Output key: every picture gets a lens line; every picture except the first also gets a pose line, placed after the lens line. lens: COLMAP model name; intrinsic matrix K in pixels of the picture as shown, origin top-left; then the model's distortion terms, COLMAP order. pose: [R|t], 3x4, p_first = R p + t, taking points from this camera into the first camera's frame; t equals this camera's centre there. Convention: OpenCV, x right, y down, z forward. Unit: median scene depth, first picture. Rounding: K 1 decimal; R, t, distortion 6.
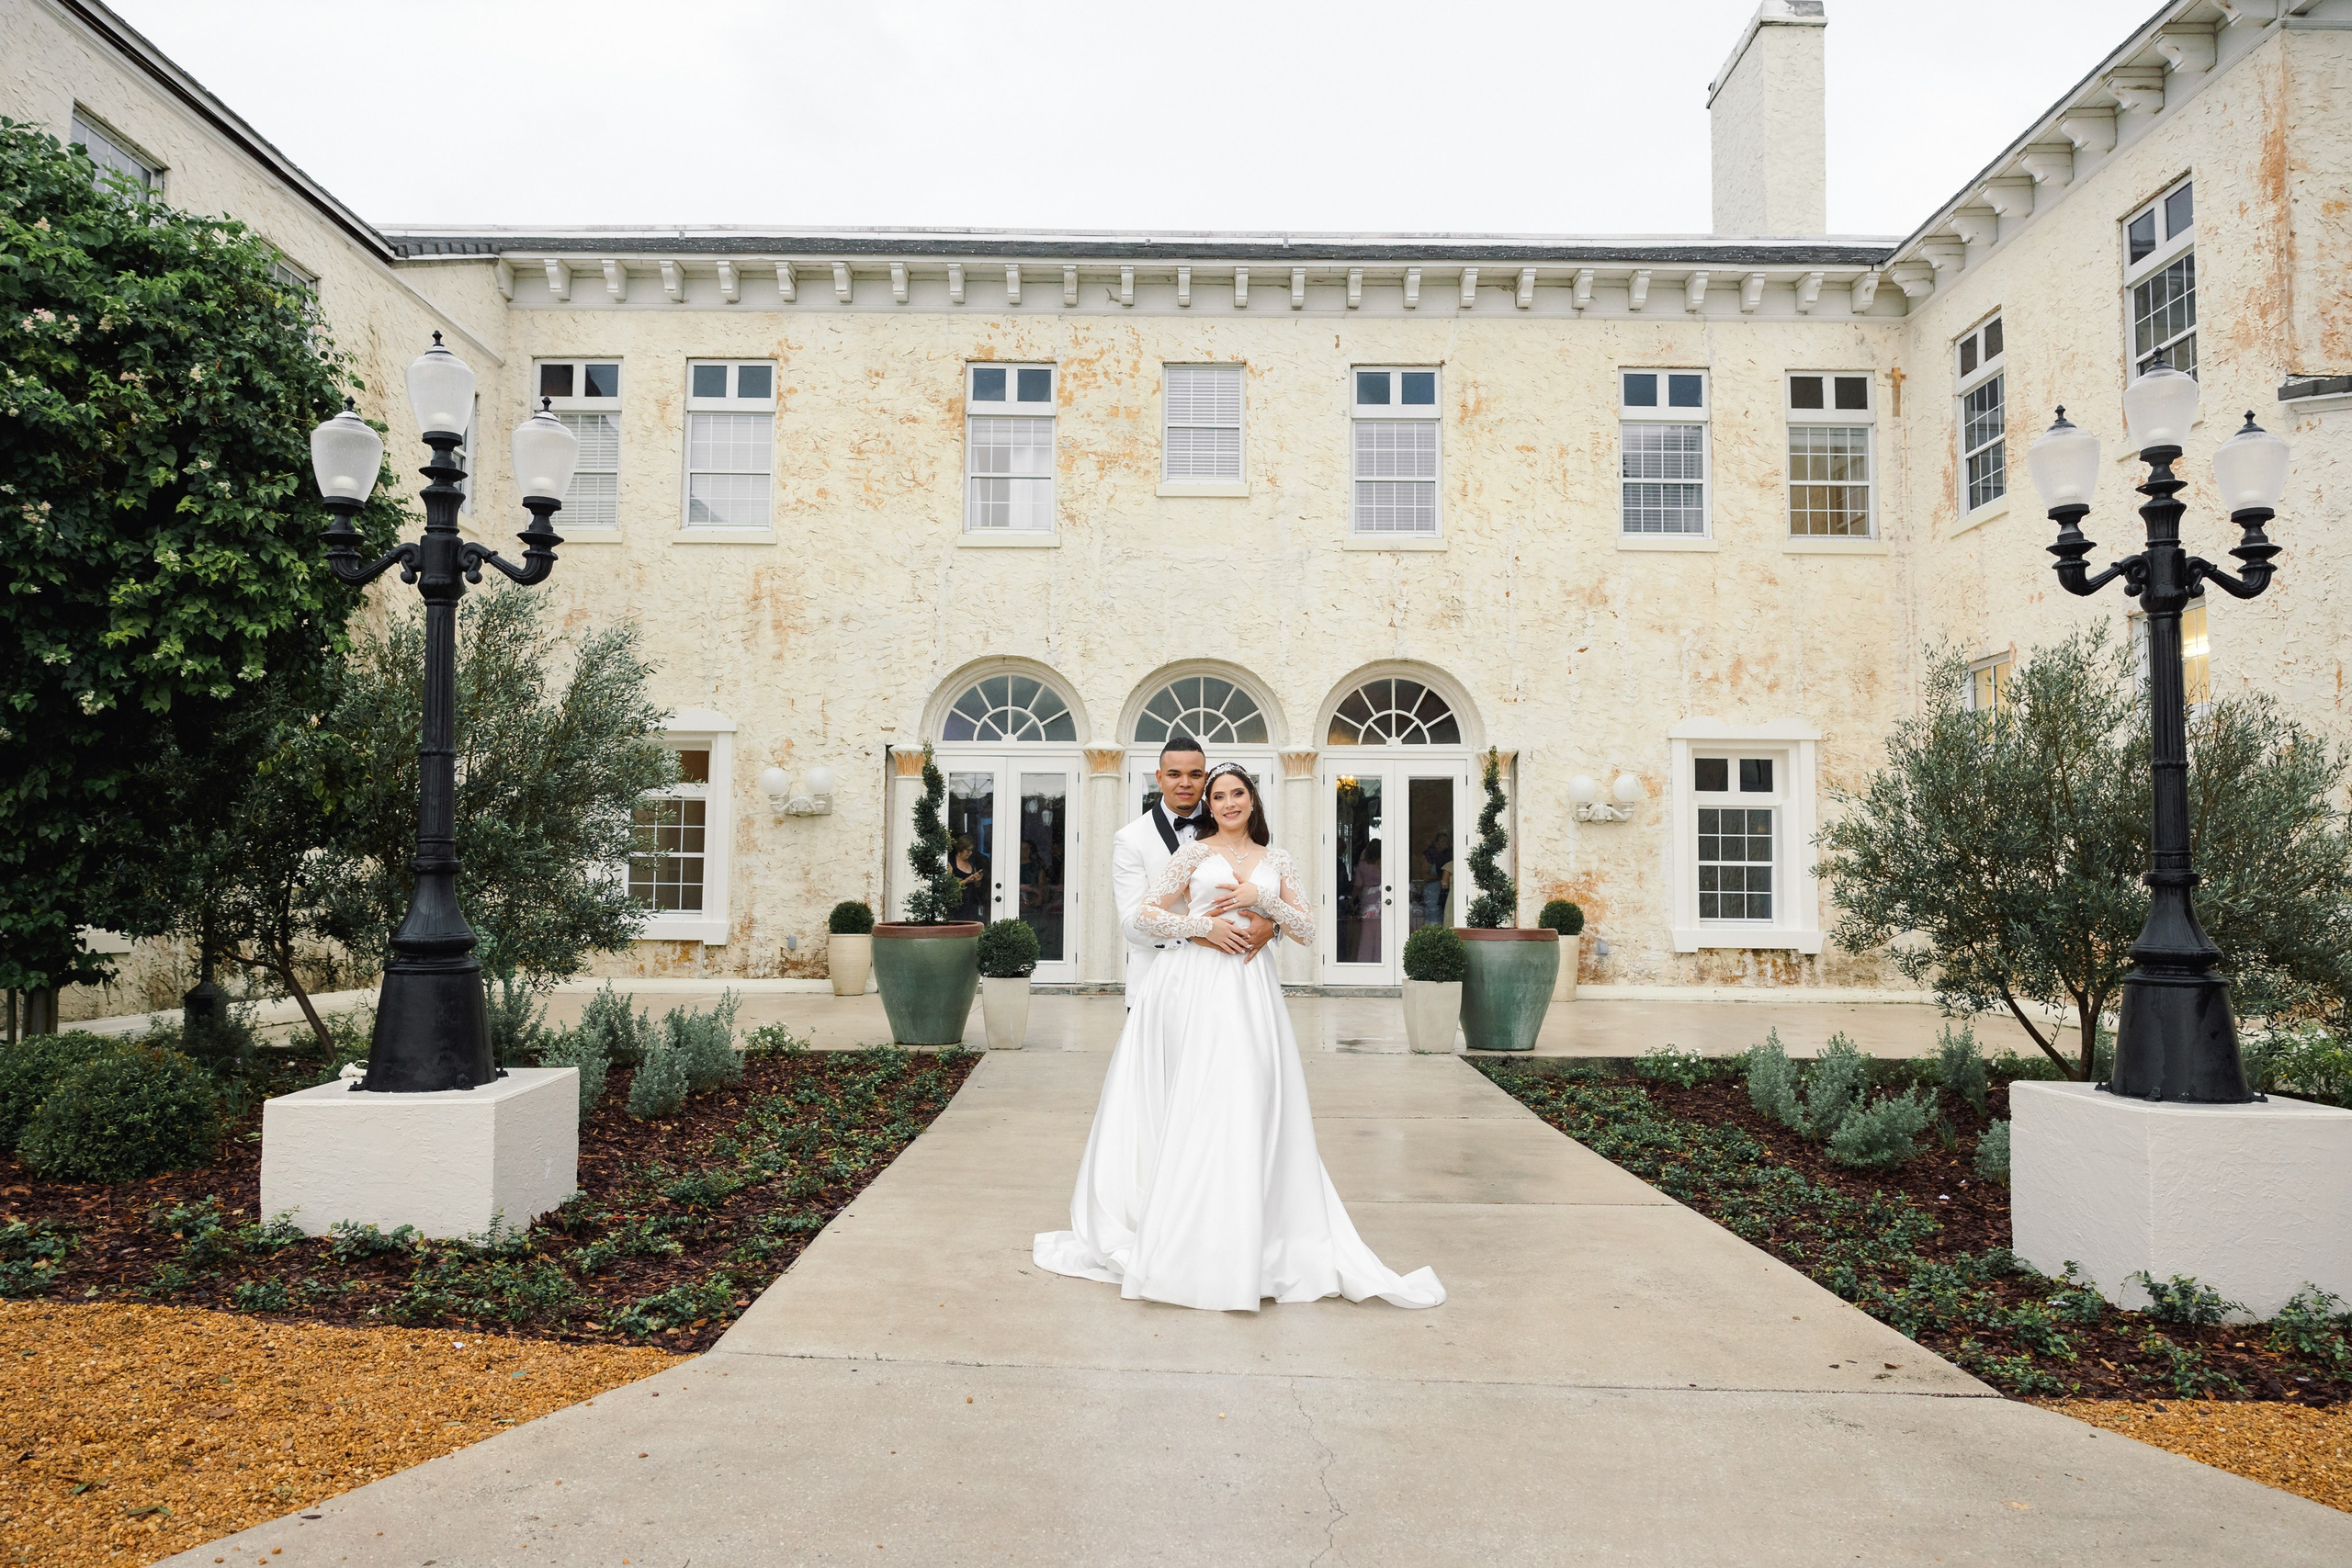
lens RADIAL K [[1695.3, 0, 1178.6], [0, 1695.3, 793.0], [0, 0, 1]] dist [-0.005719, 0.001162]
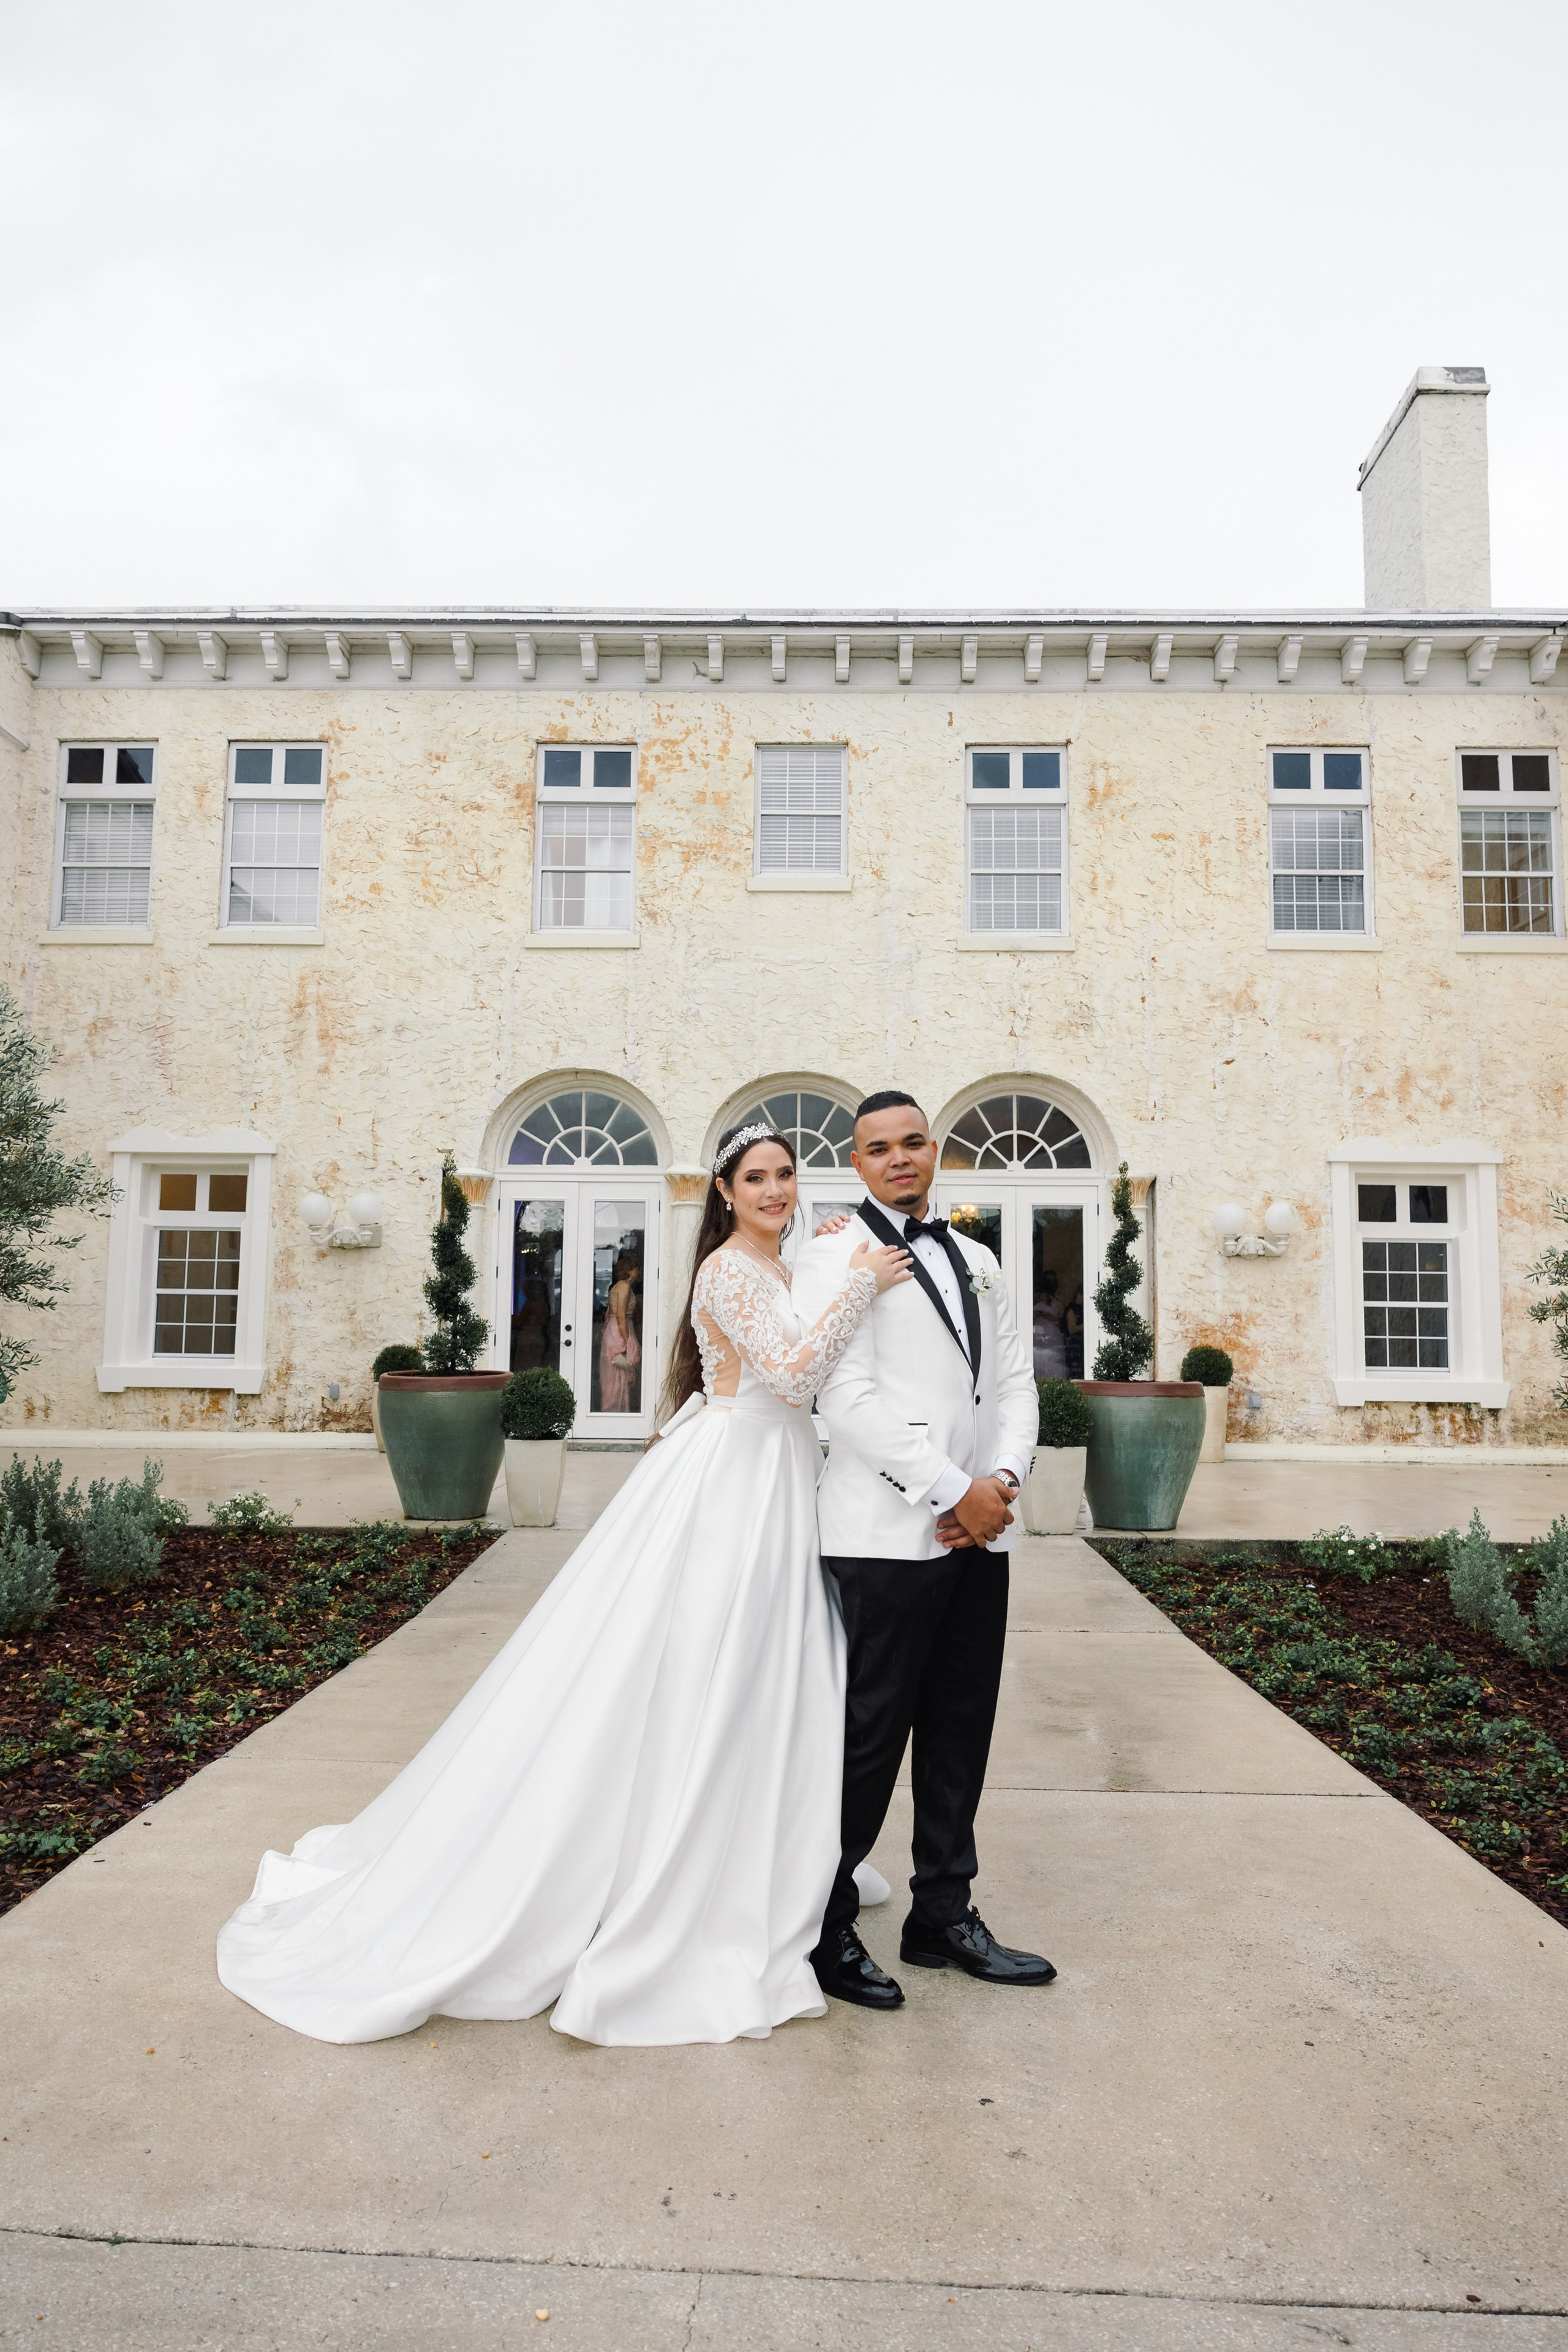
lens RADIAL K [[1695.5, 0, 782.8], [0, 1695.5, 1175.3], [0, 0, 1]] dist [-0.005719, 0.001162]
pose [[0.999760, 0.000615, -0.021902, 0.025177], [-0.001377, 0.999393, -0.034808, 0.005734], [0.021867, 0.034830, 0.999154, 0.113735]]
